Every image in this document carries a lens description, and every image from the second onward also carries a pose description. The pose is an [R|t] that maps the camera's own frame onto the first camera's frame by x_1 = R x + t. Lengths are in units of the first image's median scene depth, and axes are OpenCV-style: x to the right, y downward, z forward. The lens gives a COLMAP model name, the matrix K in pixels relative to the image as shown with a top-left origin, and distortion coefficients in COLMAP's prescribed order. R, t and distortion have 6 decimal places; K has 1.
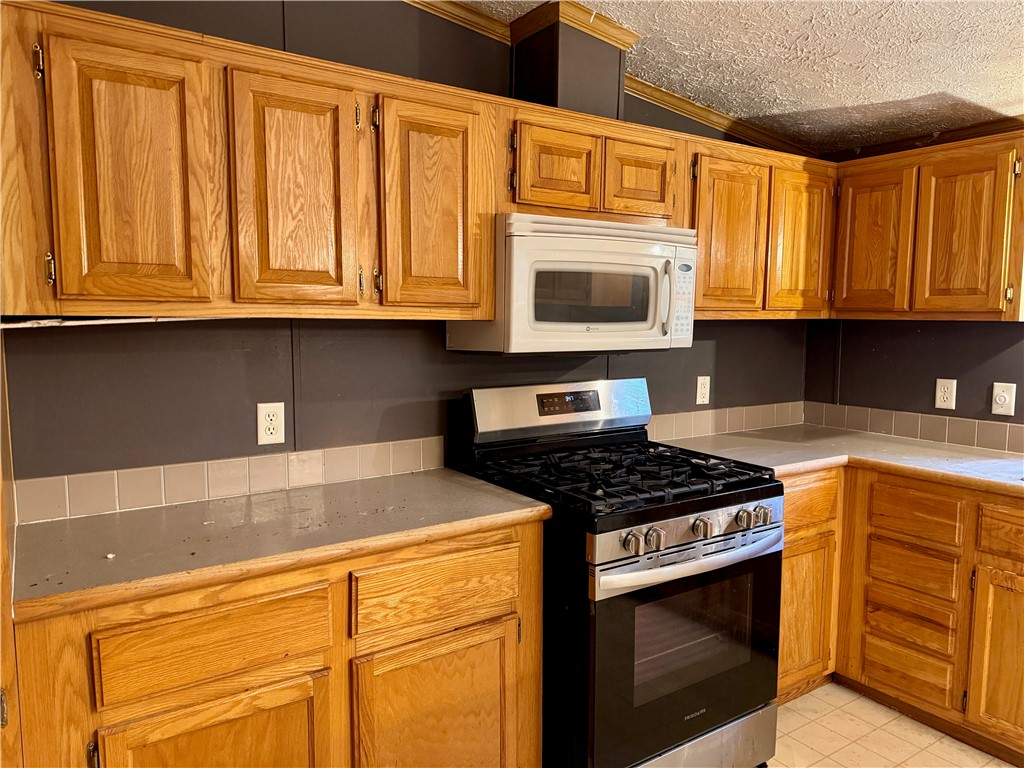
lens RADIAL K [[710.2, 0, 514.2], [0, 710.2, 389.9], [0, 0, 1]] dist [0.072739, -0.085732]
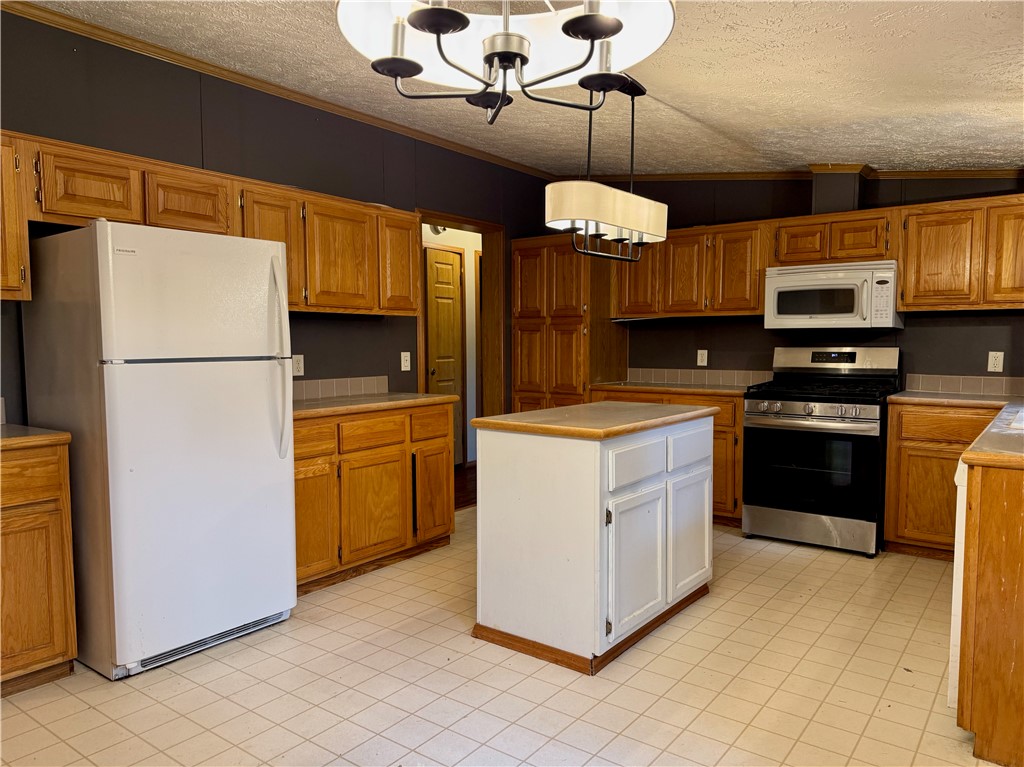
lens RADIAL K [[731.6, 0, 479.9], [0, 731.6, 389.6], [0, 0, 1]] dist [-0.006677, -0.005524]
pose [[0.300740, 0.060811, -0.951765, 1.601377], [-0.091664, 0.995188, 0.034622, 0.118478], [0.949291, 0.076831, 0.304867, -0.464338]]
